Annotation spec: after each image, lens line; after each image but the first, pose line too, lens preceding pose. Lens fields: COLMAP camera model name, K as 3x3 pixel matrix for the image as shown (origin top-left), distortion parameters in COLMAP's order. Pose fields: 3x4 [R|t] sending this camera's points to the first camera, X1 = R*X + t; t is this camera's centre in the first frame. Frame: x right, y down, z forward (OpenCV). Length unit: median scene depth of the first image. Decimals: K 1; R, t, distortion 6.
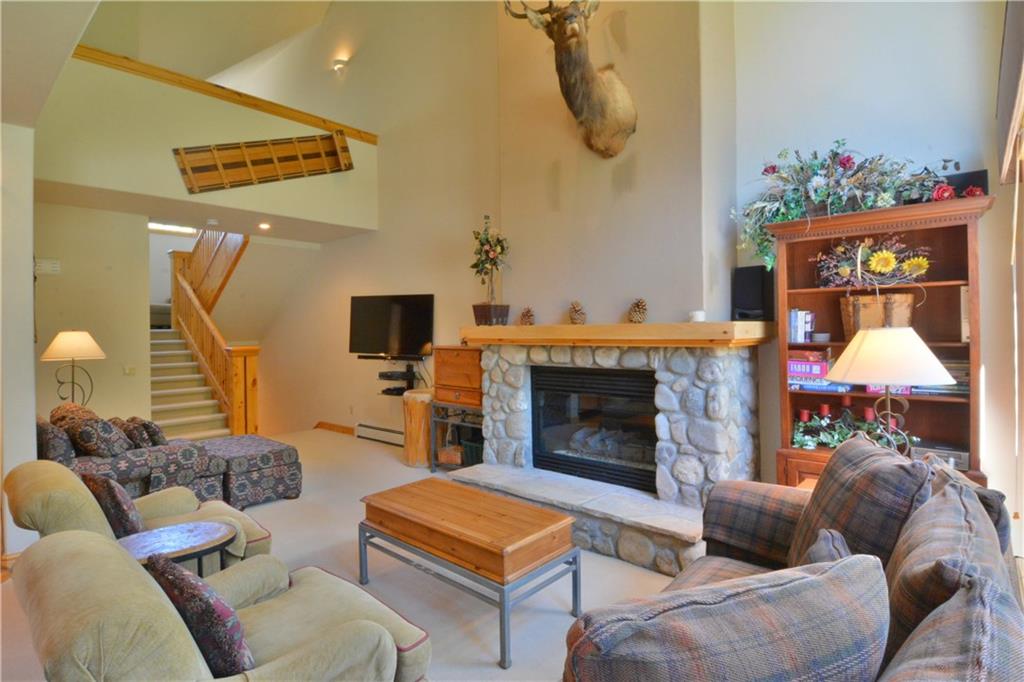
lens RADIAL K [[512.7, 0, 482.5], [0, 512.7, 333.2], [0, 0, 1]] dist [0.034151, -0.059148]
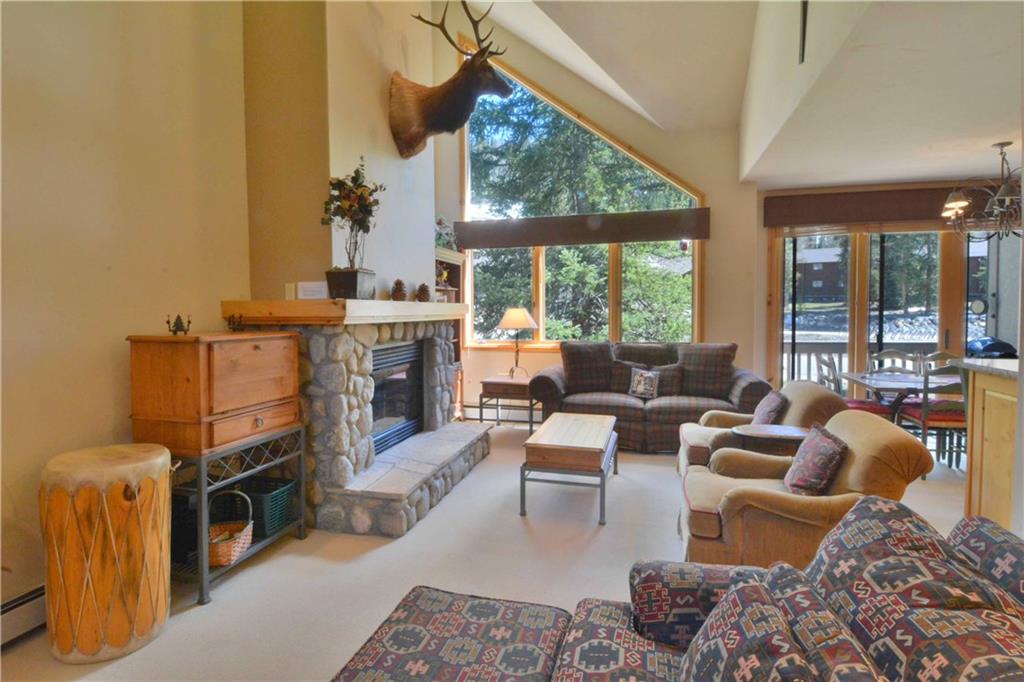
lens RADIAL K [[531.8, 0, 498.0], [0, 531.8, 328.0], [0, 0, 1]] dist [0.038778, -0.047286]
pose [[-0.471422, -0.015382, 0.881774, -0.964213], [0.013990, 0.999592, 0.024917, 0.013567], [-0.881797, 0.024082, -0.471014, 1.461081]]
